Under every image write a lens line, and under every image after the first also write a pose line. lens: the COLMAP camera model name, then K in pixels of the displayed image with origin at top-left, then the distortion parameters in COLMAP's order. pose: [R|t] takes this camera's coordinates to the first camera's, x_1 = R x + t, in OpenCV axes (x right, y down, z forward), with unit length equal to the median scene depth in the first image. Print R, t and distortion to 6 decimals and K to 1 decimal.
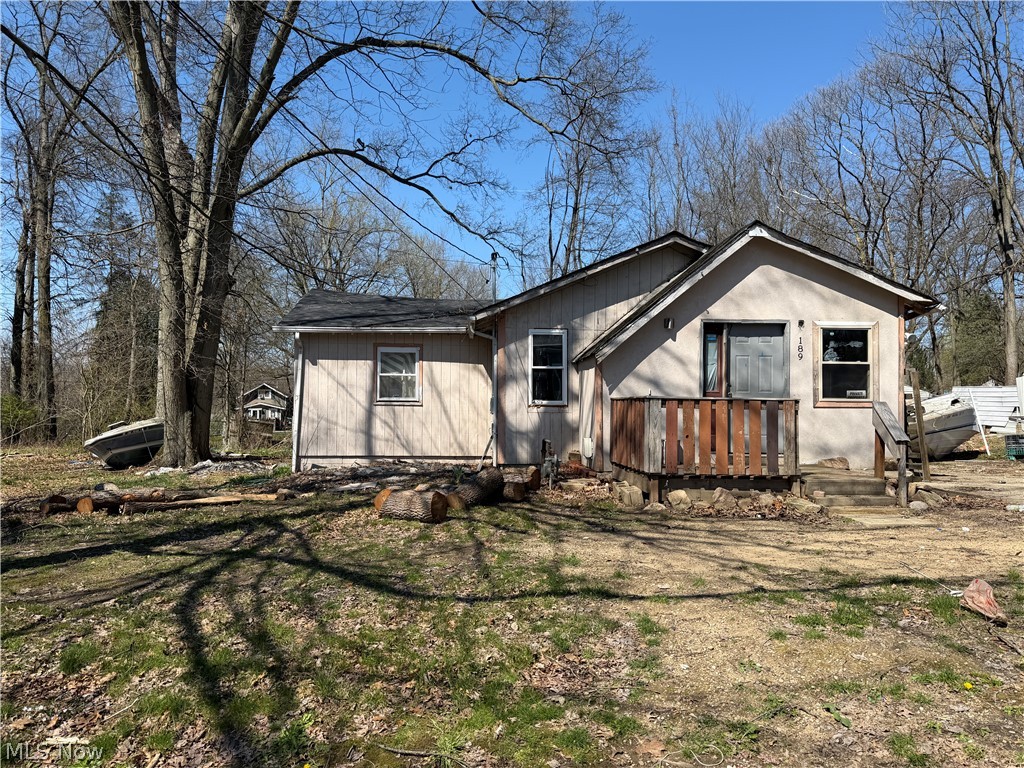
lens RADIAL K [[718.9, 0, 512.0], [0, 718.9, 384.0], [0, 0, 1]] dist [0.095255, 0.000503]
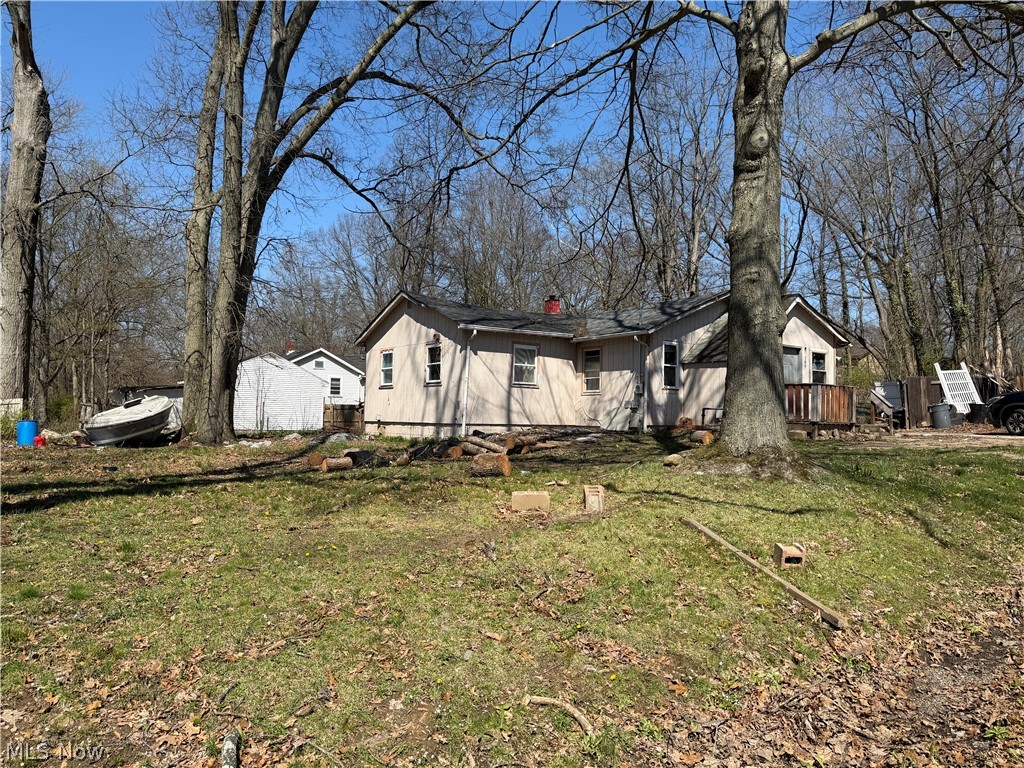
lens RADIAL K [[718.9, 0, 512.0], [0, 718.9, 384.0], [0, 0, 1]] dist [0.095255, 0.000503]
pose [[0.846492, 0.030744, 0.531513, -0.906650], [-0.029747, 0.999503, -0.010439, 0.037861], [-0.531569, -0.006975, 0.846986, -0.140626]]
